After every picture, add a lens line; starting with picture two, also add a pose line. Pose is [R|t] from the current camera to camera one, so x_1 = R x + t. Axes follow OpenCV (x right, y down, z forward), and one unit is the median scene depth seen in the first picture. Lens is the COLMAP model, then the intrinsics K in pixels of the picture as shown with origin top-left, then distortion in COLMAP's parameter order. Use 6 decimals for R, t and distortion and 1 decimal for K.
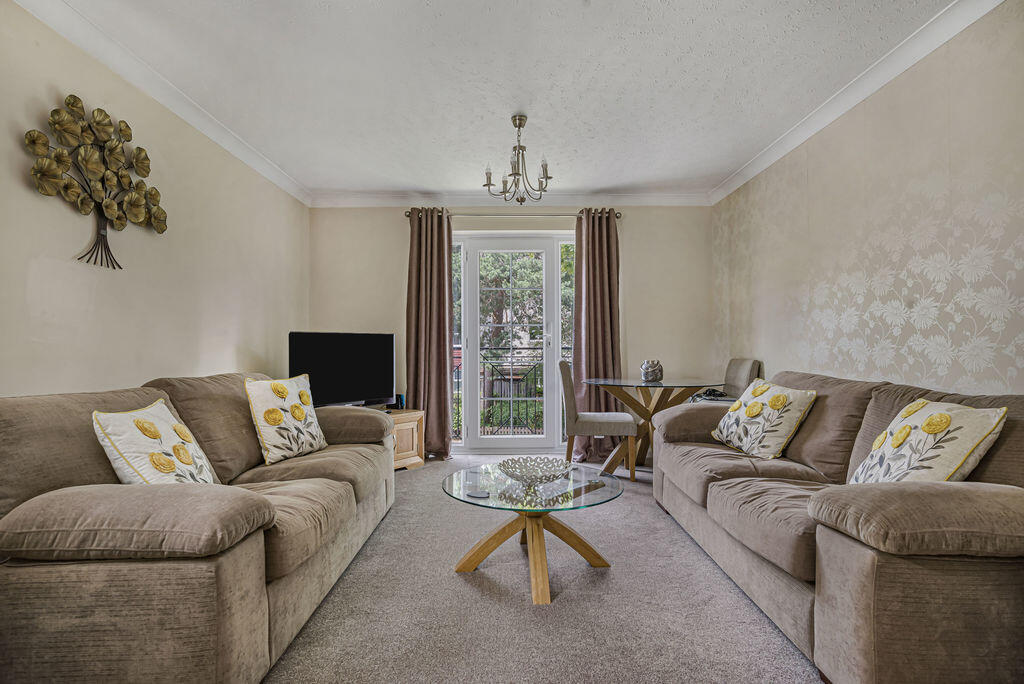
lens RADIAL K [[532.5, 0, 514.4], [0, 532.5, 347.1], [0, 0, 1]] dist [0.003149, 0.000486]
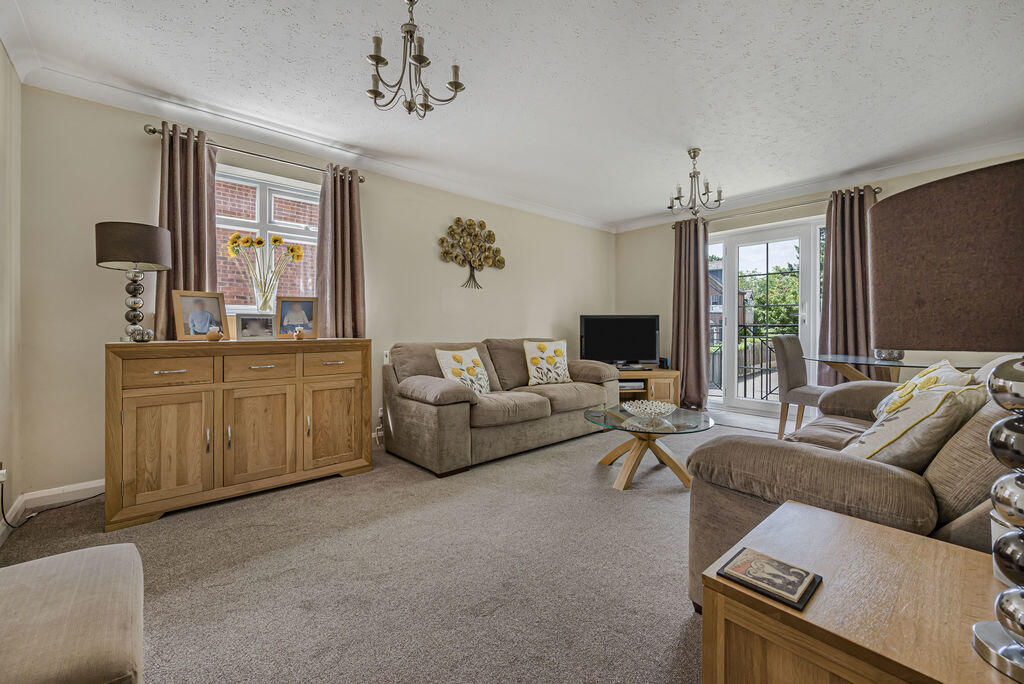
lens RADIAL K [[414.8, 0, 511.4], [0, 414.8, 326.7], [0, 0, 1]] dist [-0.000737, 0.000008]
pose [[0.656964, 0.005683, -0.753900, 0.594062], [-0.001136, 0.999978, 0.006549, -0.000576], [0.753921, -0.003446, 0.656956, -0.023072]]
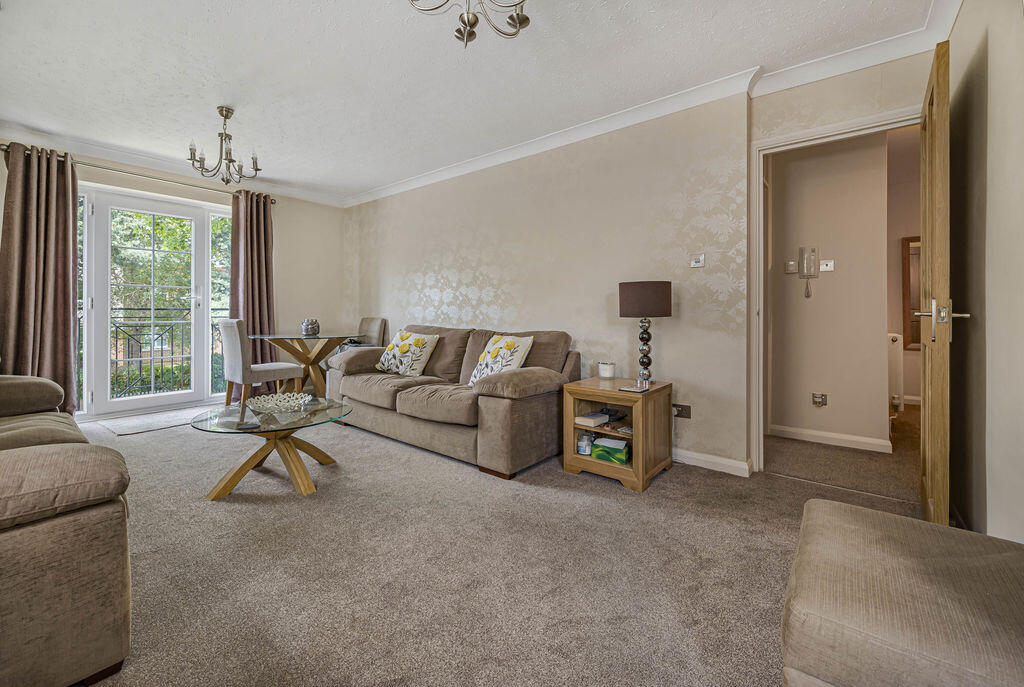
lens RADIAL K [[414.8, 0, 514.6], [0, 414.8, 311.2], [0, 0, 1]] dist [-0.000737, 0.000008]
pose [[0.636234, 0.008299, 0.771451, -0.342750], [-0.009282, 0.999952, -0.003101, 0.005269], [-0.771440, -0.005188, 0.636281, -0.071360]]
